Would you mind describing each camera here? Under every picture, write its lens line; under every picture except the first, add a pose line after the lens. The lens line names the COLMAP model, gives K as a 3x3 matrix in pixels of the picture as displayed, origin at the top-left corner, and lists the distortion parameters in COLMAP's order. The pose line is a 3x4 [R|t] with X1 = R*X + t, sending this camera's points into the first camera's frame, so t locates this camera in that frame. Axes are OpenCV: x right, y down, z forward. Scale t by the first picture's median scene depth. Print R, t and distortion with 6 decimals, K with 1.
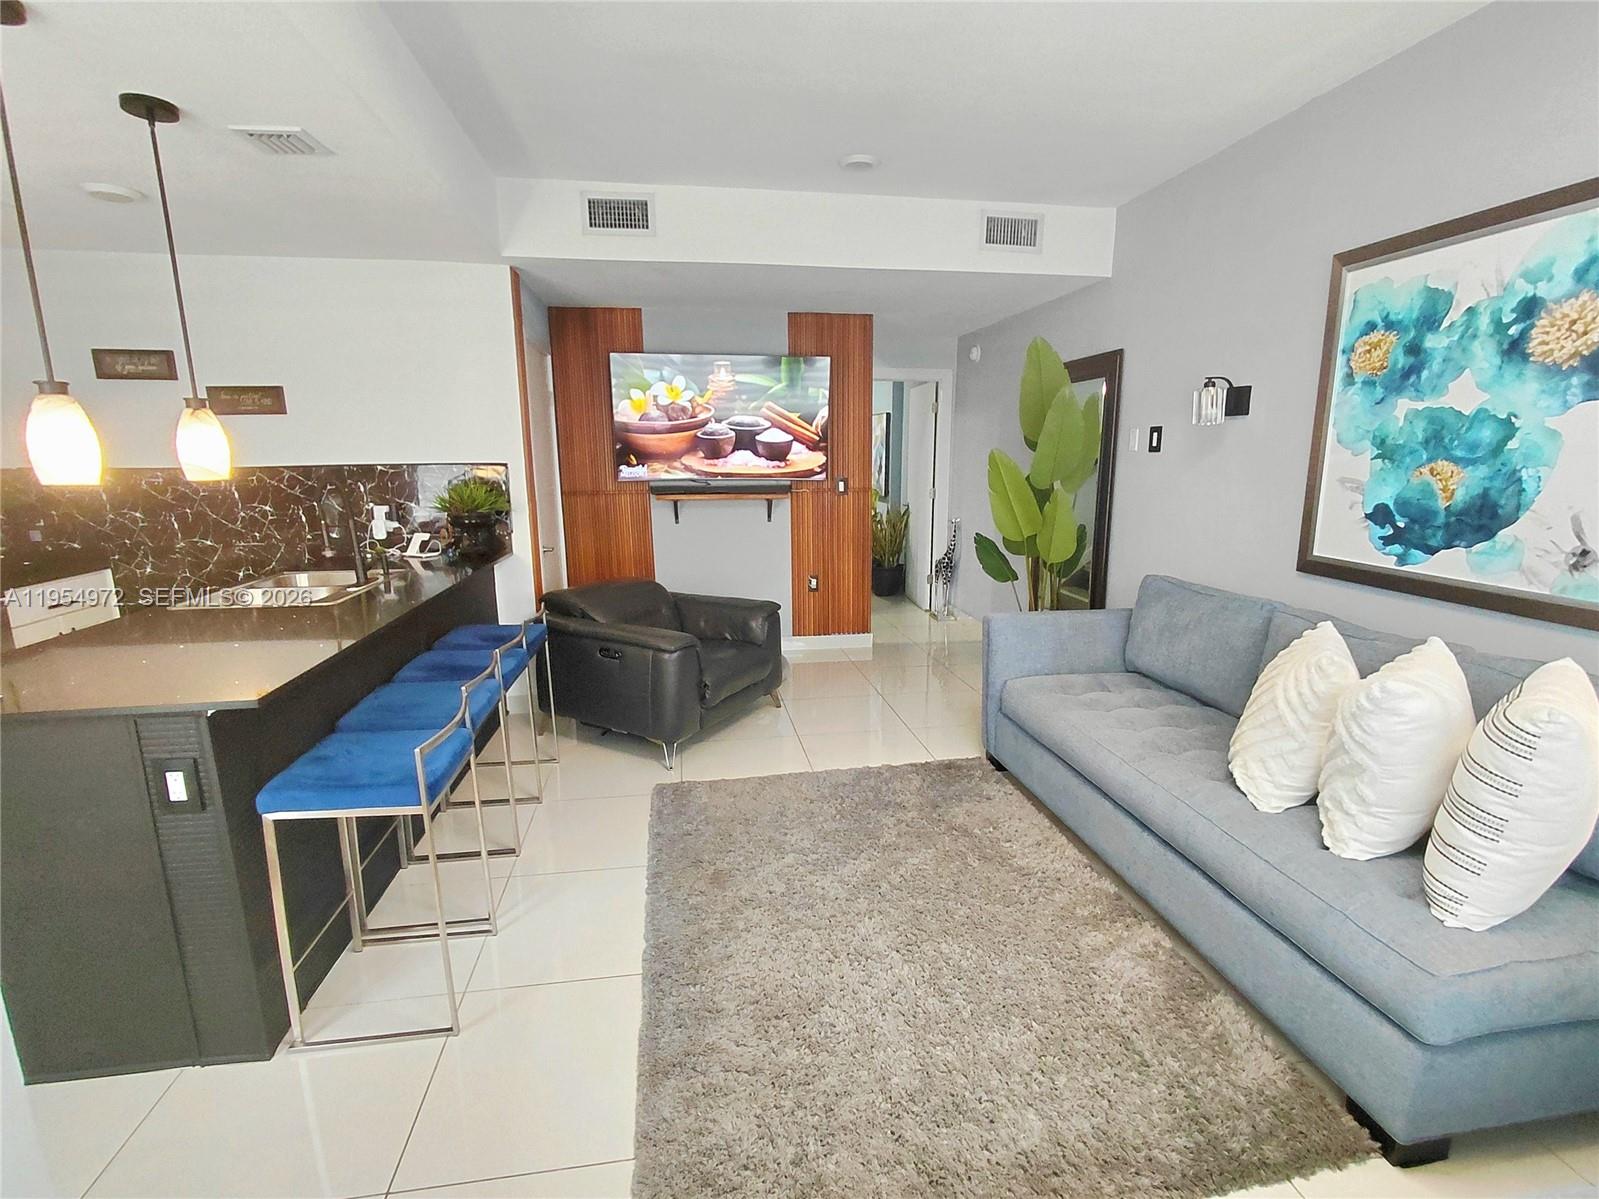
lens RADIAL K [[779.3, 0, 796.7], [0, 779.3, 614.7], [0, 0, 1]] dist [-0.014210, 0.003539]
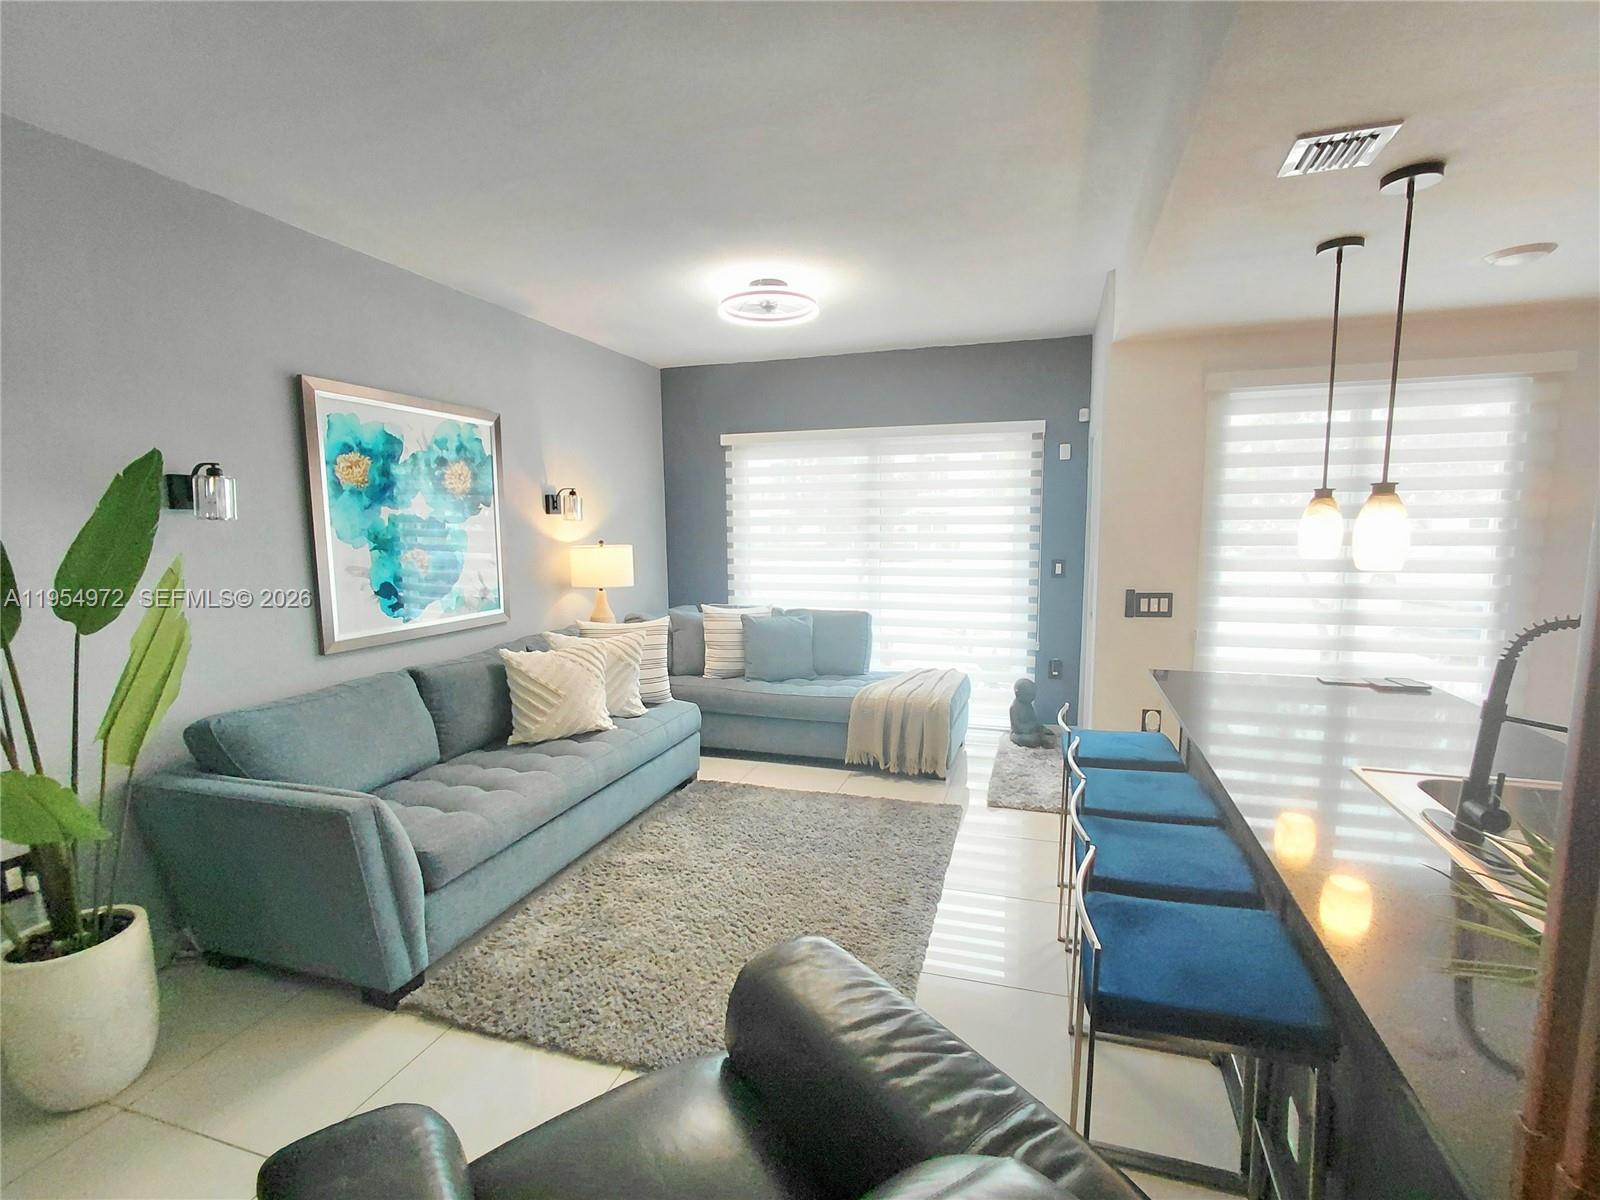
lens RADIAL K [[747.4, 0, 805.3], [0, 747.4, 620.1], [0, 0, 1]] dist [-0.017012, 0.007152]
pose [[-0.899801, -0.044624, 0.434013, -0.344541], [0.103232, 0.944735, 0.311158, -0.300457], [-0.423912, 0.324784, -0.845466, 1.327122]]
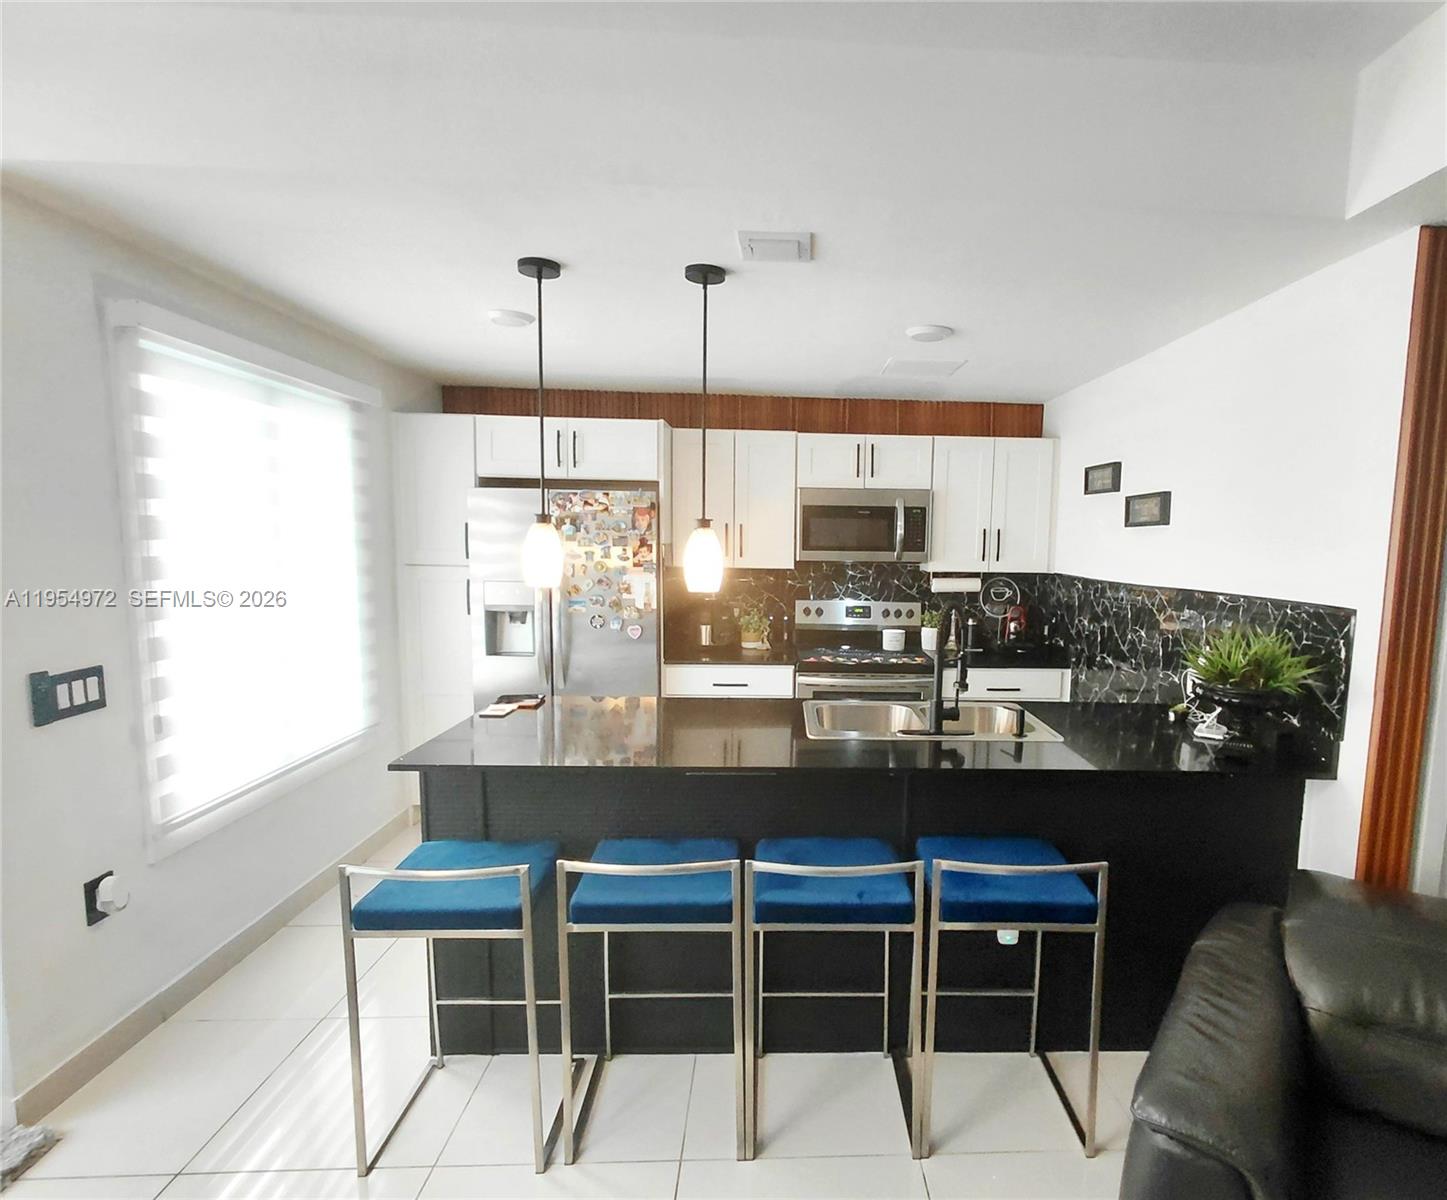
lens RADIAL K [[756.6, 0, 815.7], [0, 756.6, 625.2], [0, 0, 1]] dist [-0.003824, -0.001524]
pose [[-0.084968, 0.113383, -0.989911, 0.192742], [-0.226759, 0.965233, 0.130020, -0.198095], [0.970237, 0.235519, -0.056303, 0.796922]]
